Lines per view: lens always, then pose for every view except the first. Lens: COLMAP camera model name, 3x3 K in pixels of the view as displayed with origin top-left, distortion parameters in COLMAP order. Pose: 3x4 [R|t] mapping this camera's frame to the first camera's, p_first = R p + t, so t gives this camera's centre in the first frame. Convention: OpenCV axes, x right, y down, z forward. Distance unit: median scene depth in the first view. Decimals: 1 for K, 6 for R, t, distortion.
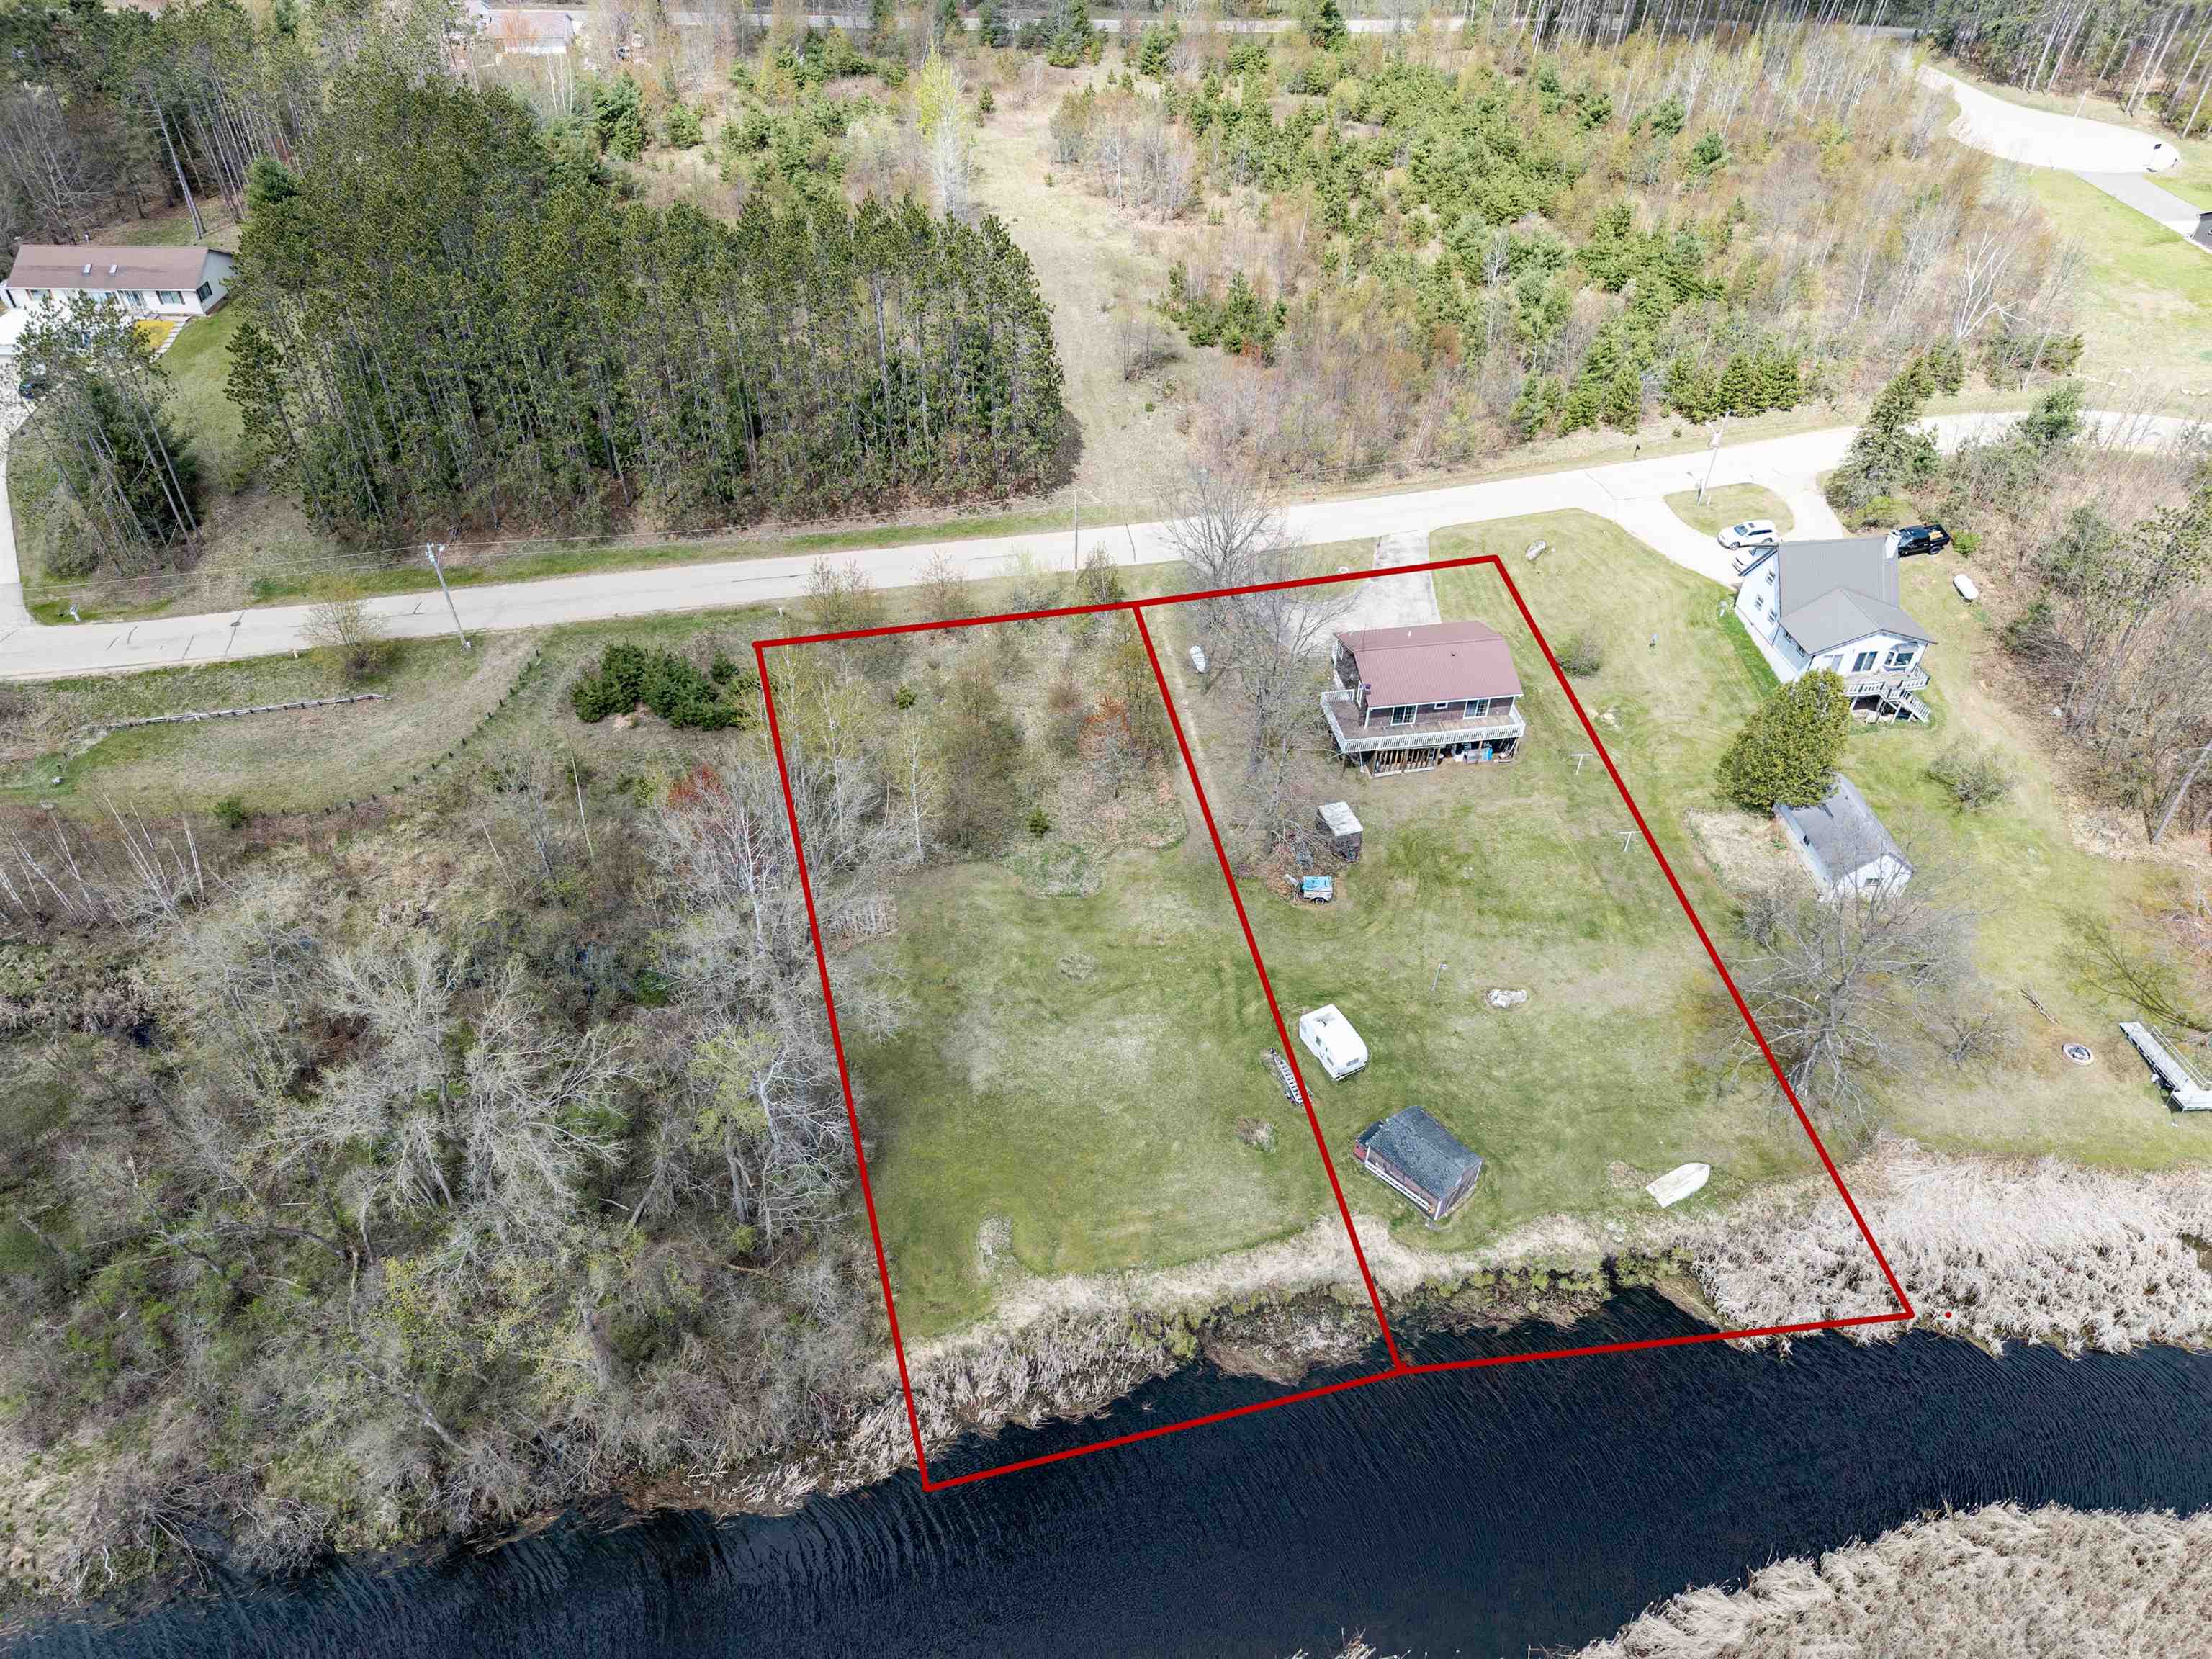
lens RADIAL K [[1473.8, 0, 1109.2], [0, 1473.8, 828.2], [0, 0, 1]] dist [0.033215, -0.033688]
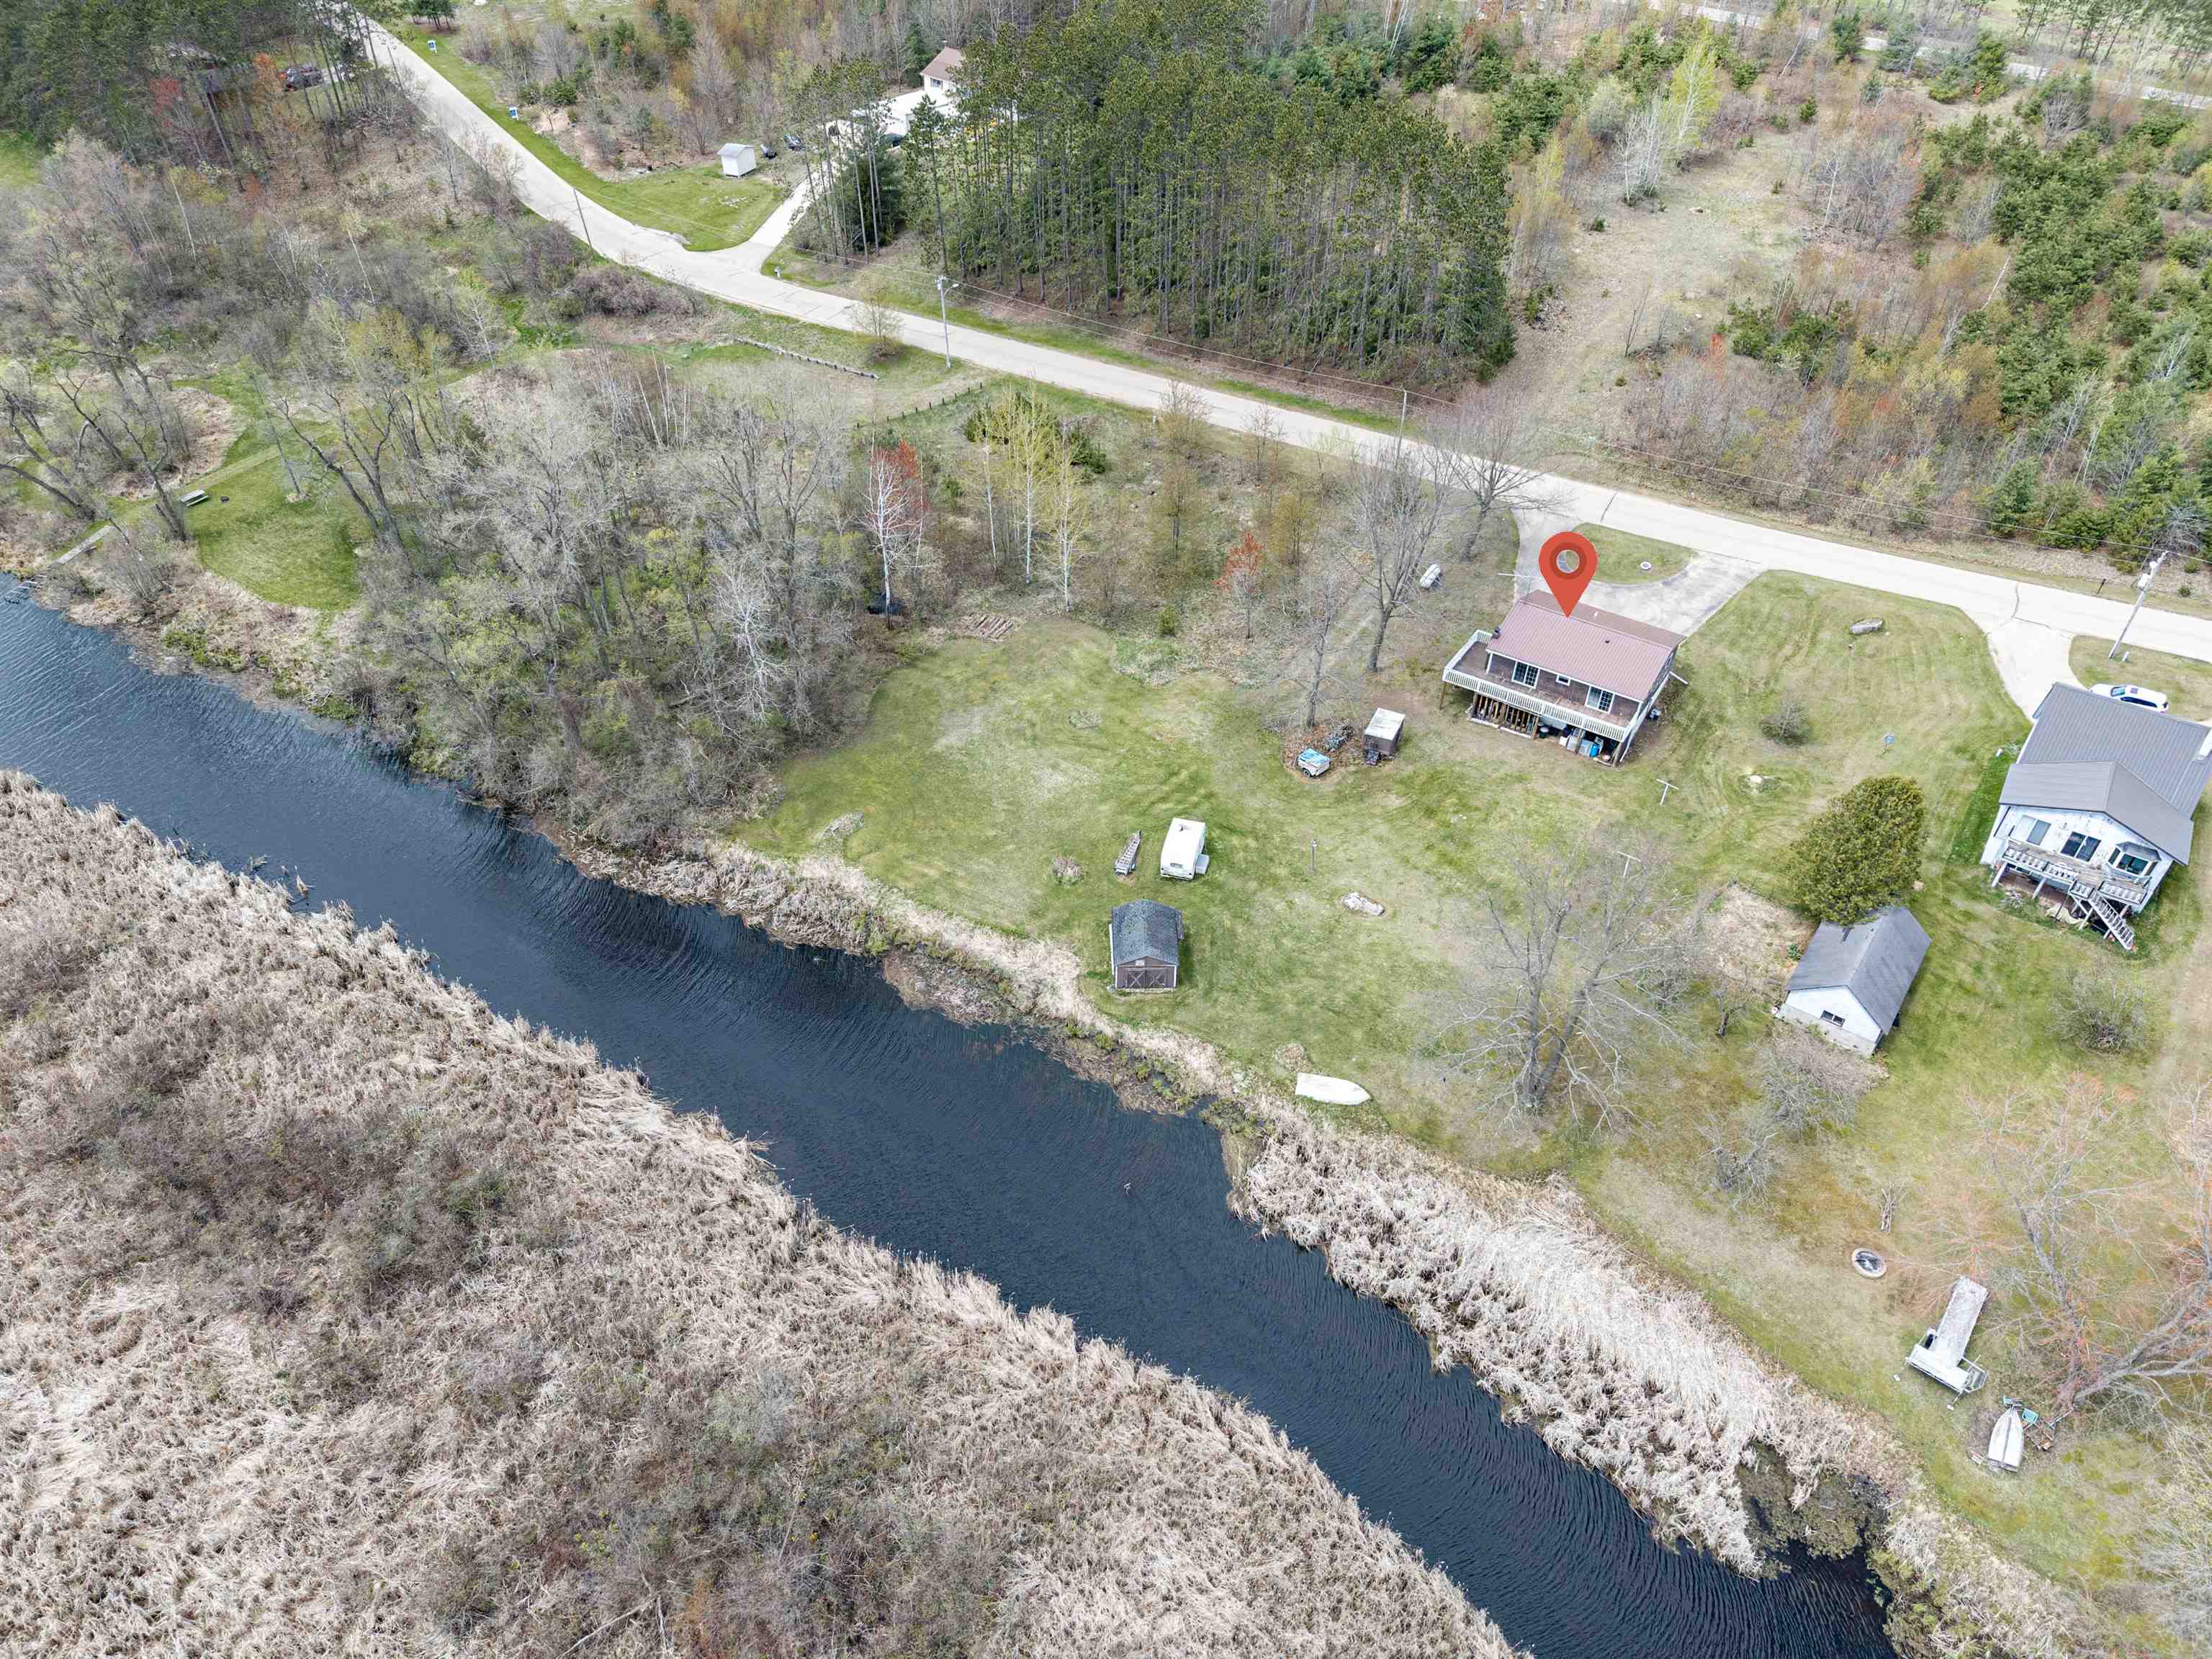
lens RADIAL K [[1473.8, 0, 1108.0], [0, 1473.8, 830.4], [0, 0, 1]] dist [0.033215, -0.033688]
pose [[0.736898, 0.439678, -0.513482, 0.601405], [-0.444954, 0.887311, 0.121222, 0.021977], [0.508918, 0.139147, 0.849494, 0.030129]]
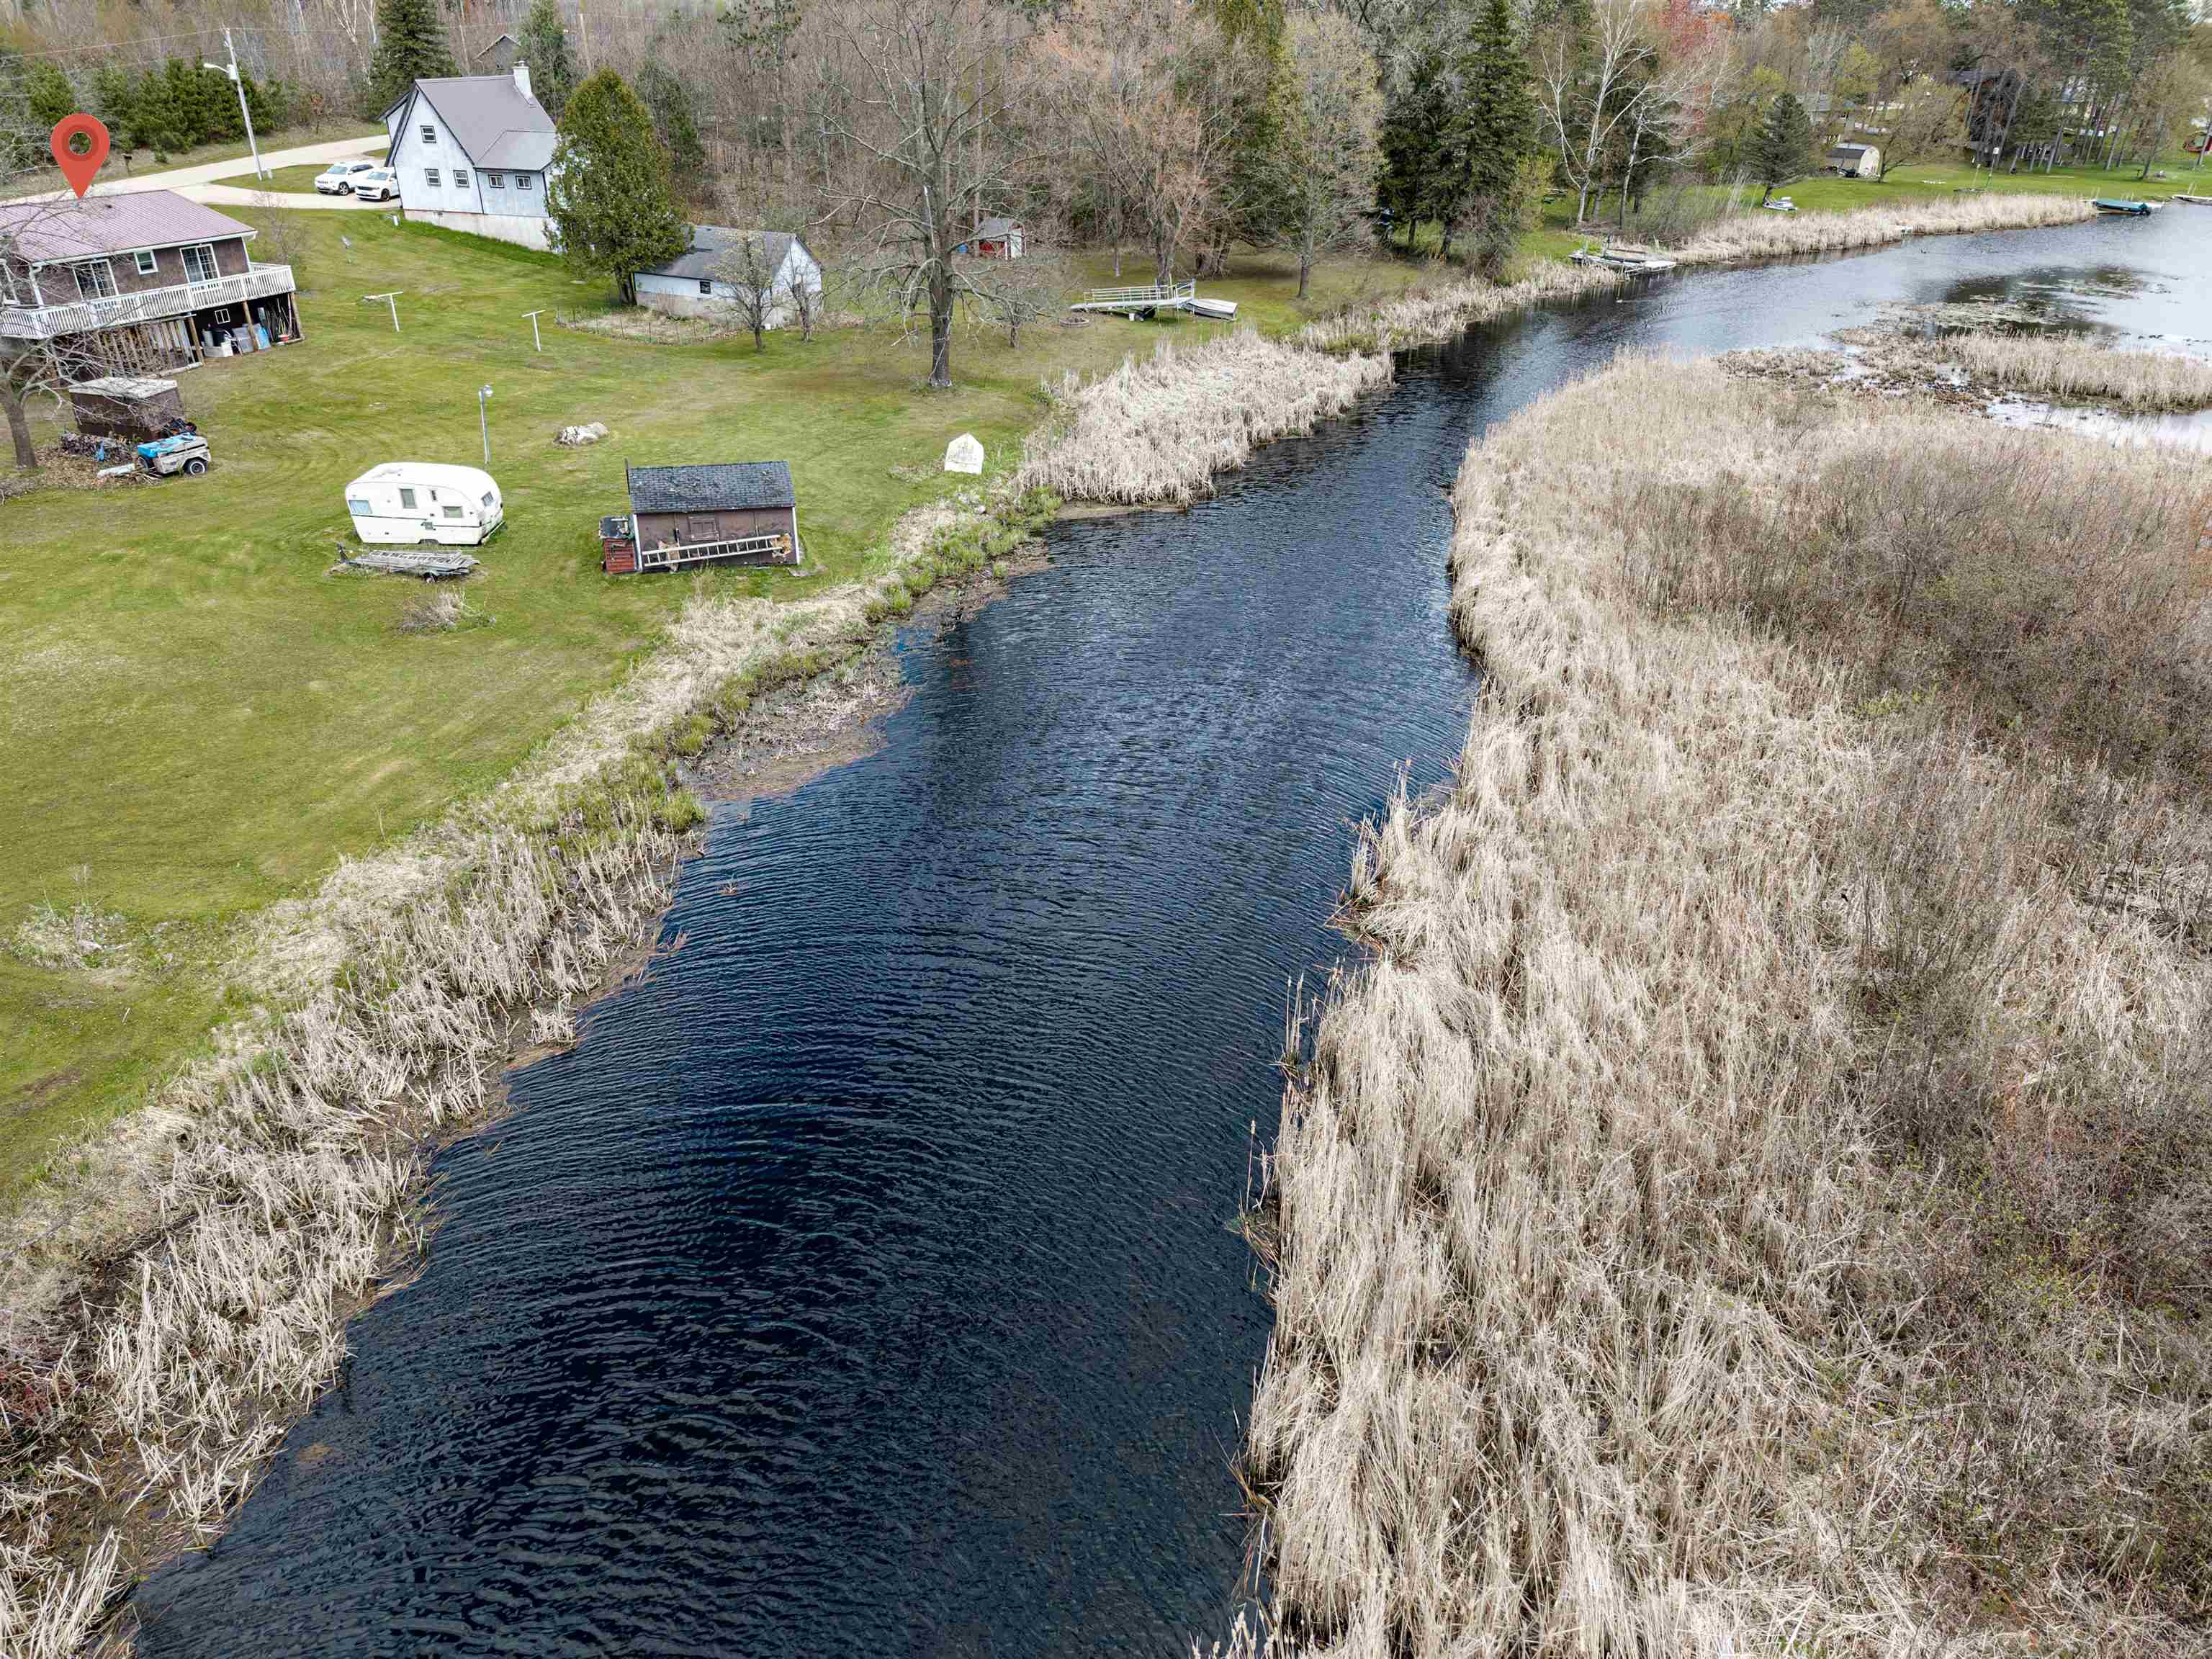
lens RADIAL K [[1473.8, 0, 1101.3], [0, 1473.8, 829.4], [0, 0, 1]] dist [0.033215, -0.033688]
pose [[0.460398, -0.431643, 0.775705, -0.186903], [0.578173, 0.808875, 0.106943, 0.293080], [-0.673610, 0.399255, 0.621969, 0.485878]]
